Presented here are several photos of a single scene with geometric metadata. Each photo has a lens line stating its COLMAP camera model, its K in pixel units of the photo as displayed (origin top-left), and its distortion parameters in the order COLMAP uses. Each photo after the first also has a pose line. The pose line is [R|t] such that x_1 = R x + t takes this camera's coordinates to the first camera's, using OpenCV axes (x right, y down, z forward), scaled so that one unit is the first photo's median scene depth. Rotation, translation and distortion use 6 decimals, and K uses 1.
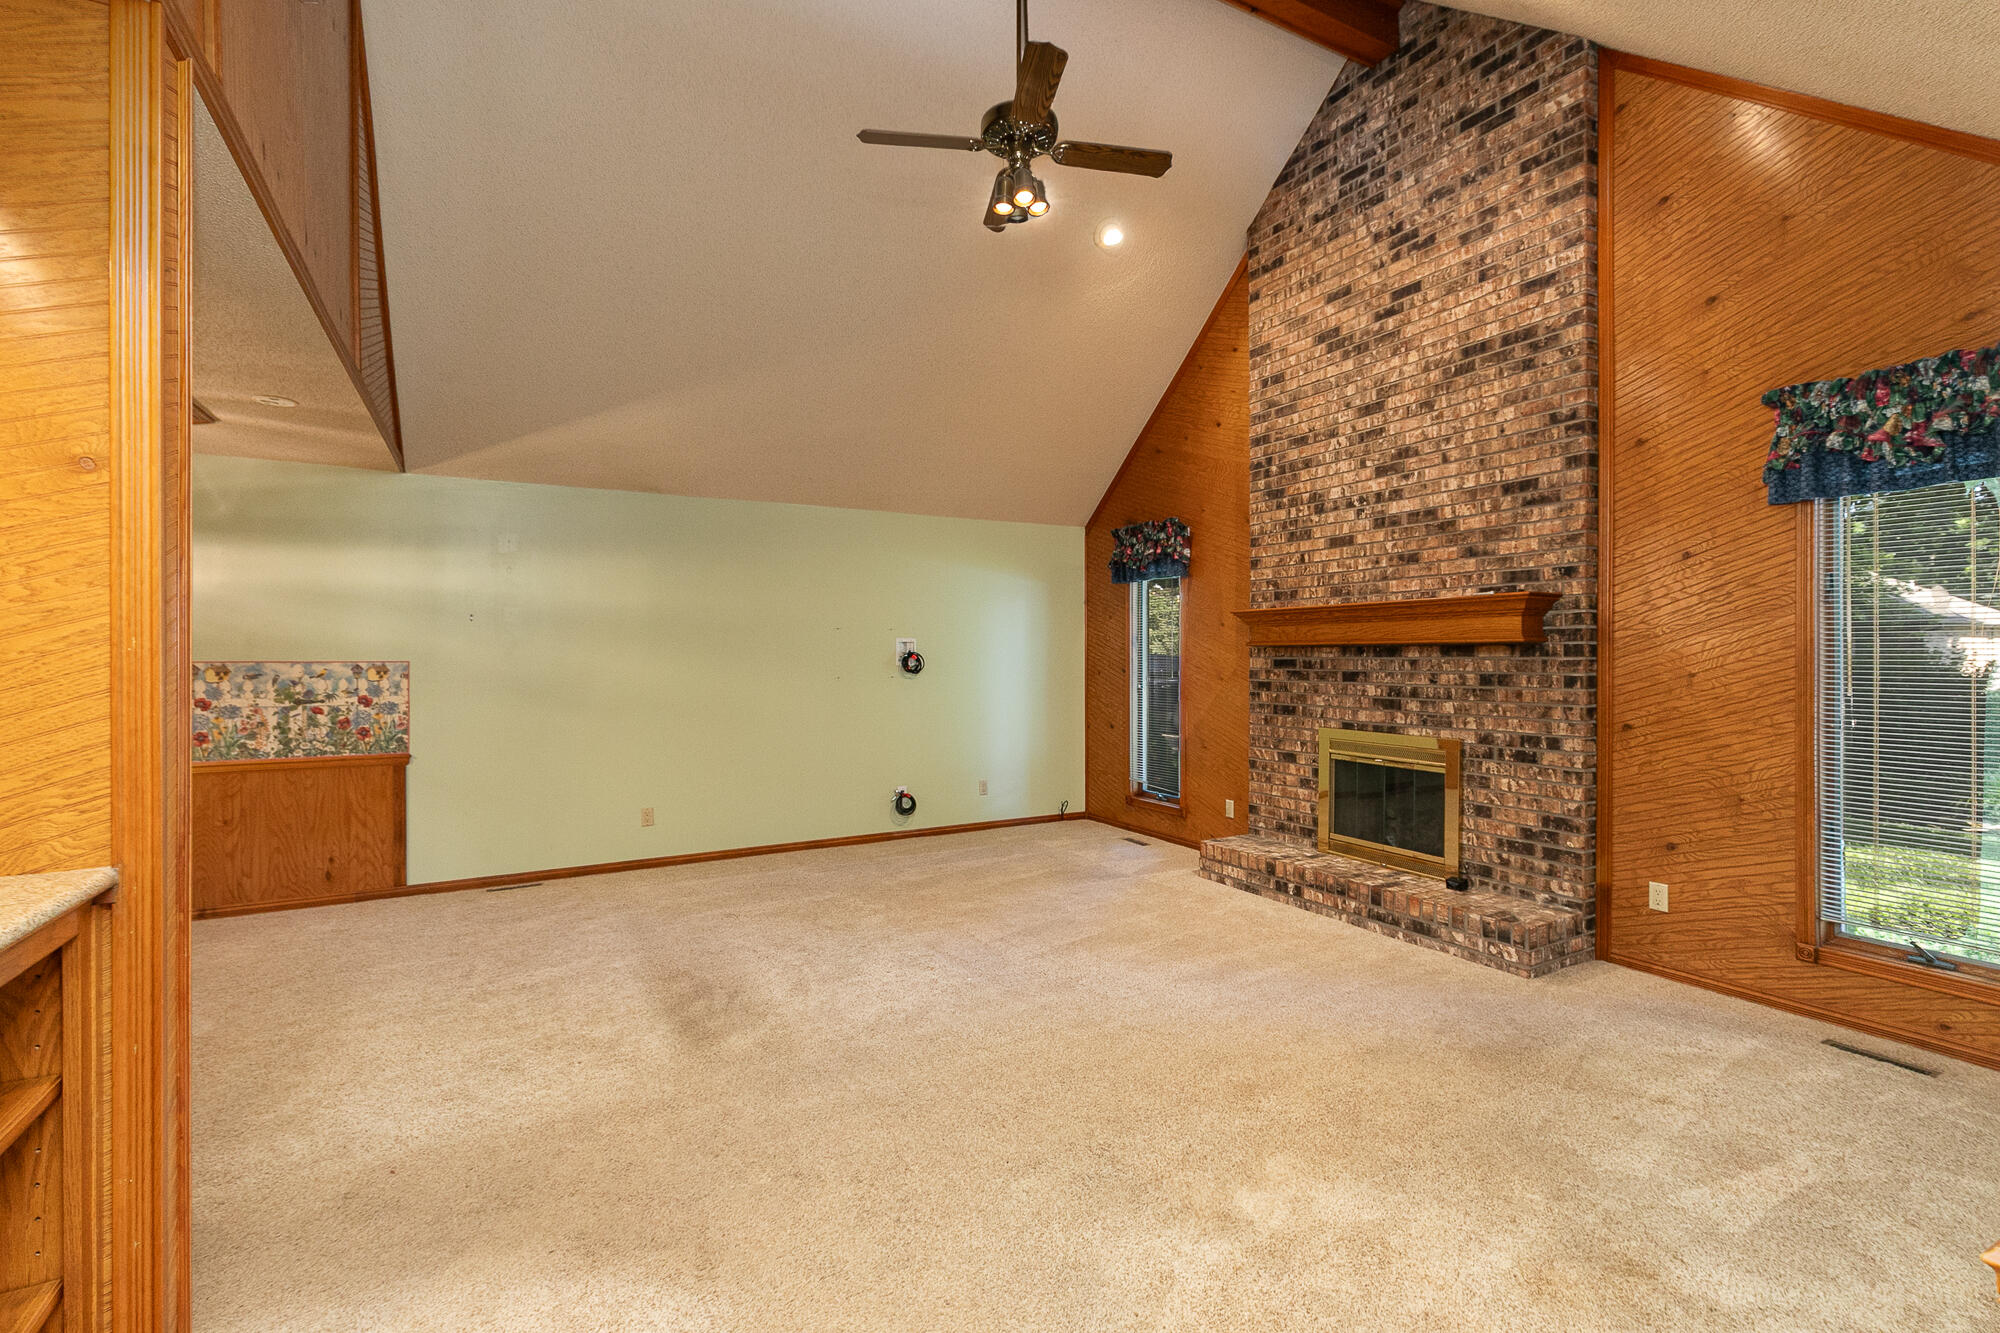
lens RADIAL K [[899.7, 0, 1005.8], [0, 899.7, 658.2], [0, 0, 1]] dist [0.004922, -0.000189]
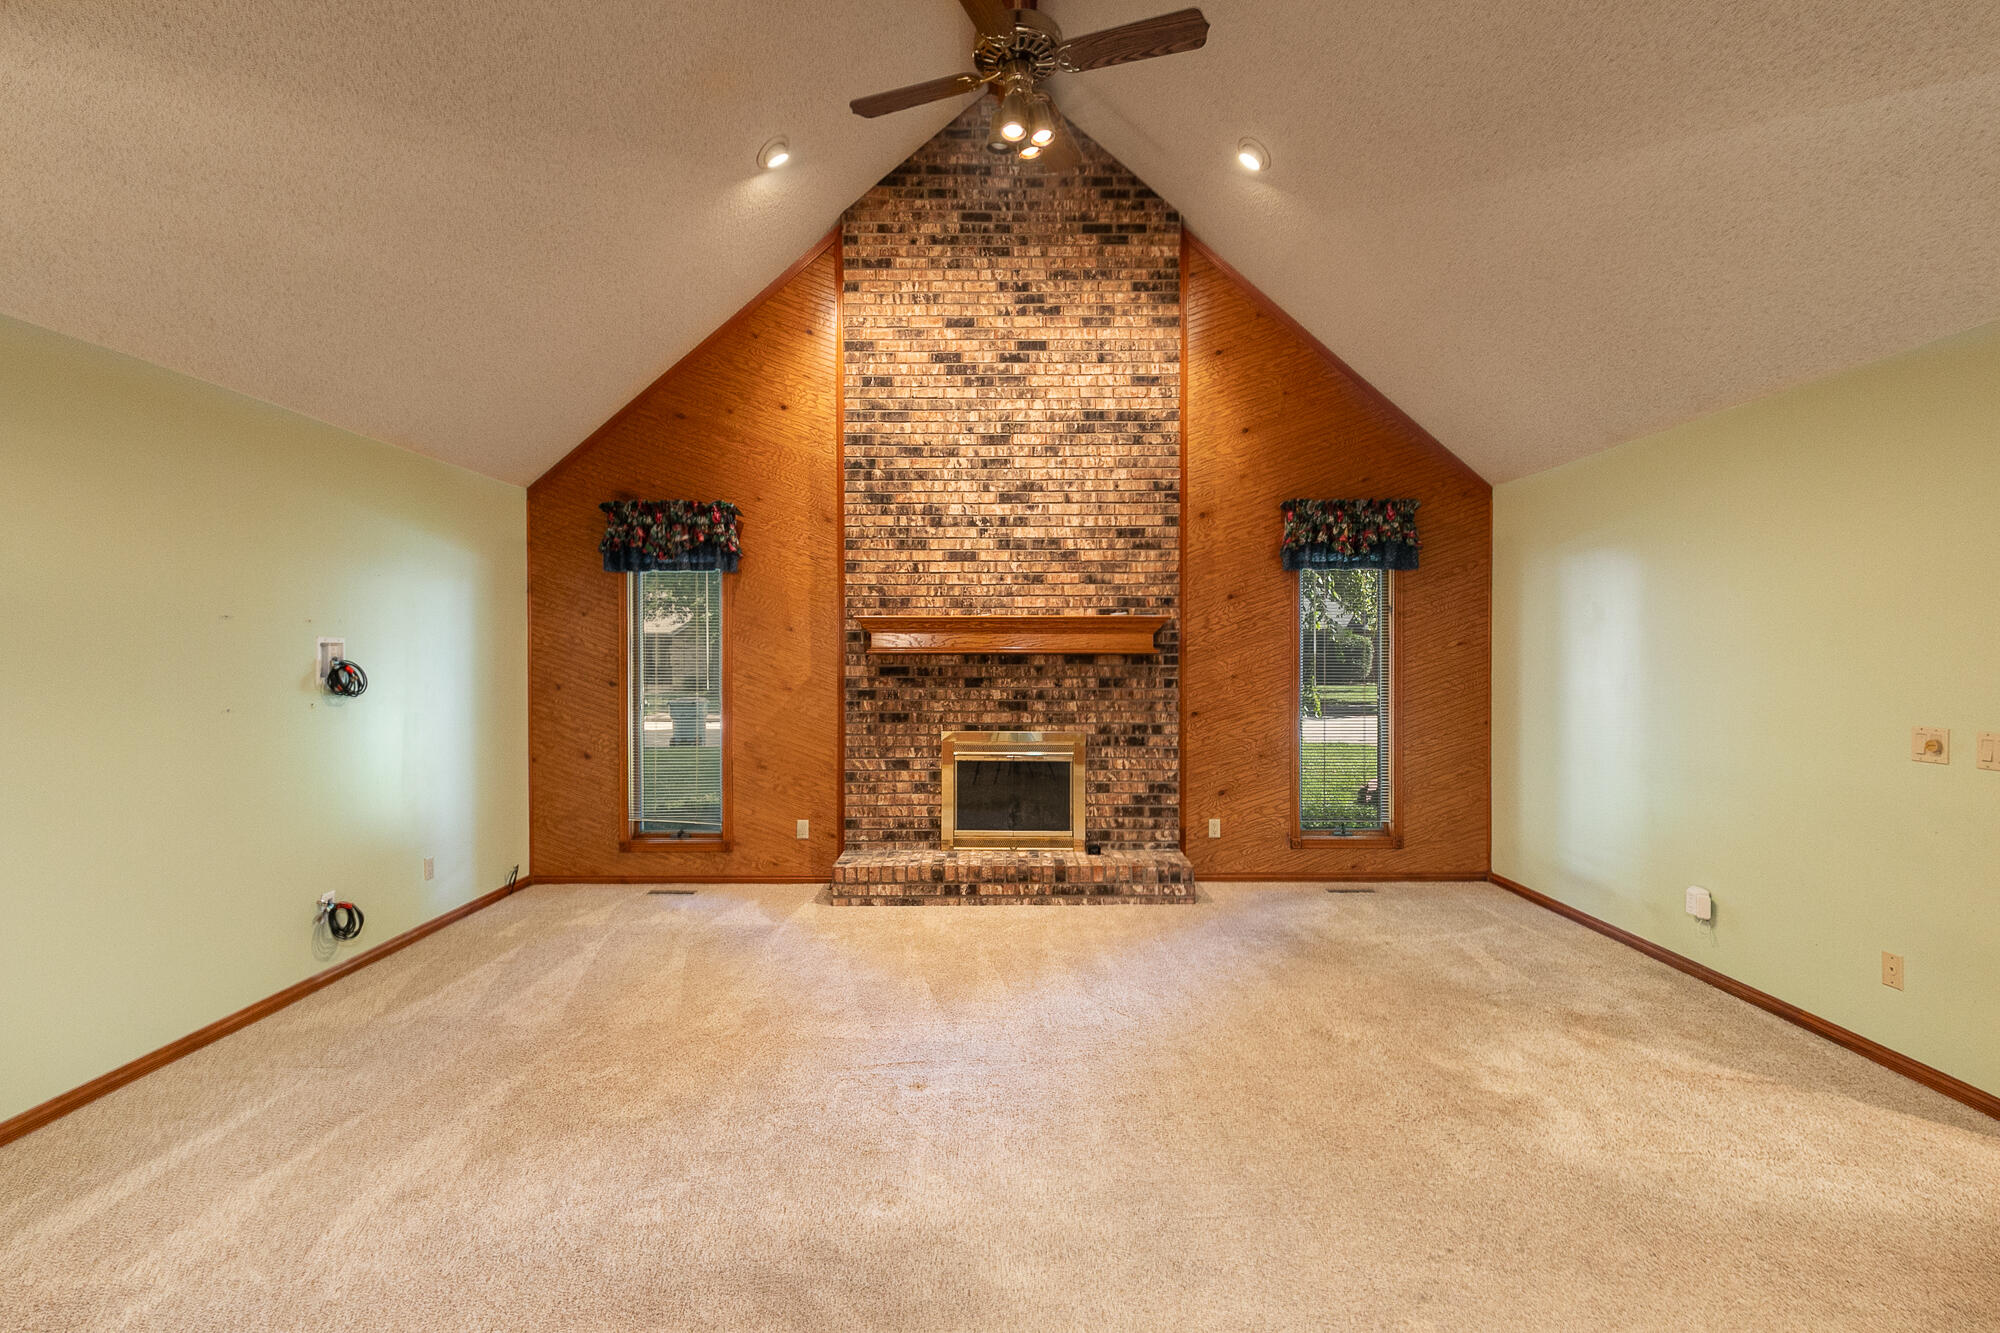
lens RADIAL K [[899.7, 0, 1013.6], [0, 899.7, 664.9], [0, 0, 1]] dist [0.004922, -0.000189]
pose [[0.487289, -0.009543, 0.873189, -0.582342], [0.002352, 0.999951, 0.009616, -0.012319], [-0.873238, -0.002632, 0.487287, 0.470237]]
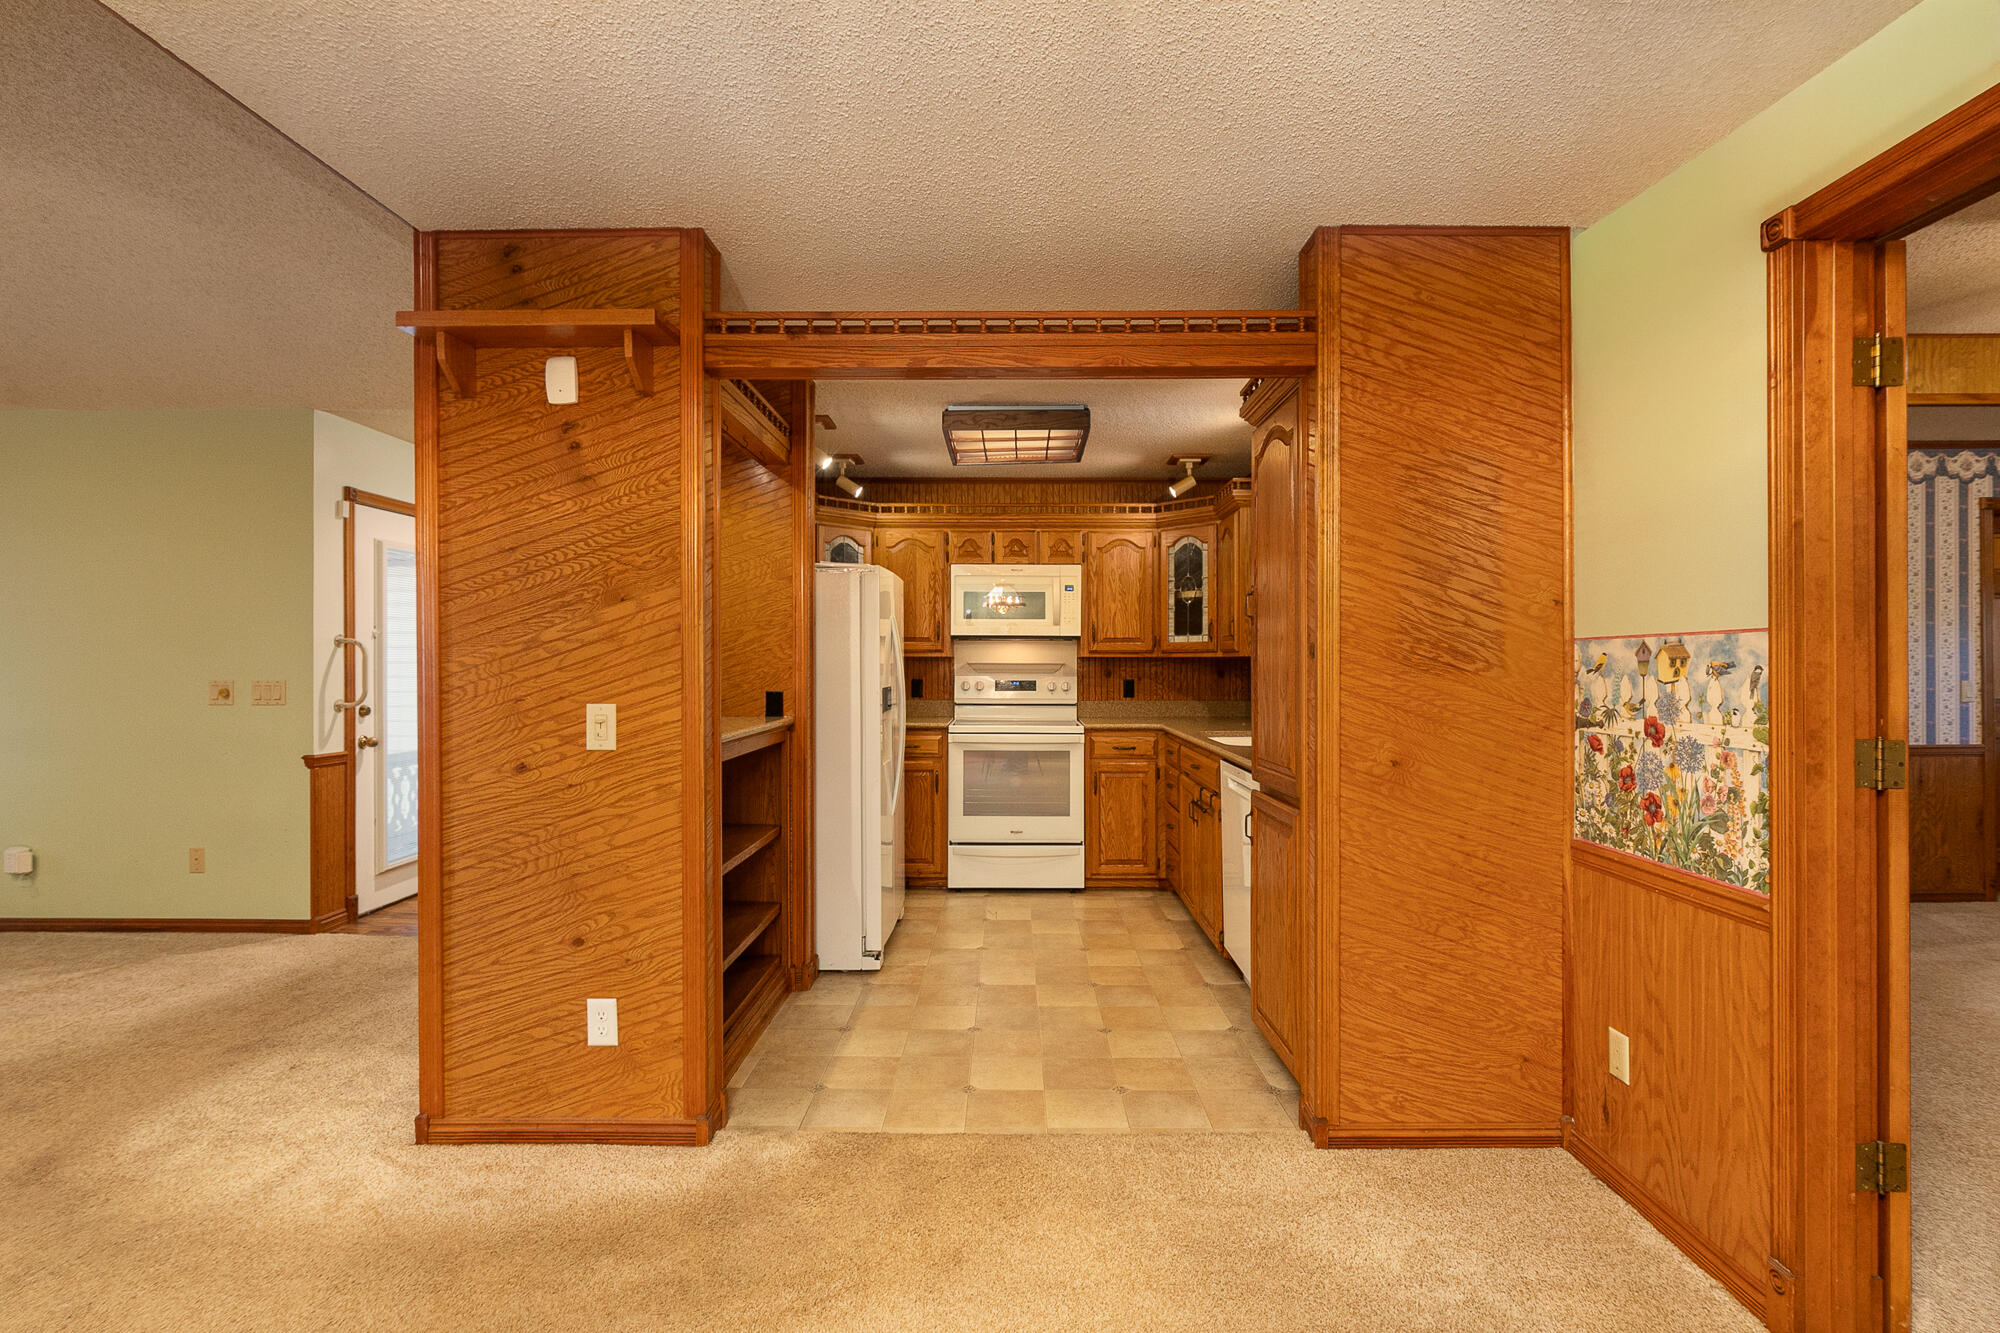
lens RADIAL K [[921.2, 0, 1004.4], [0, 921.2, 662.5], [0, 0, 1]] dist [-0.004081, -0.000790]
pose [[-0.866666, 0.005753, 0.498856, -0.848337], [0.006098, 0.999981, -0.000938, 0.026528], [-0.498852, 0.002229, -0.866684, 0.620314]]
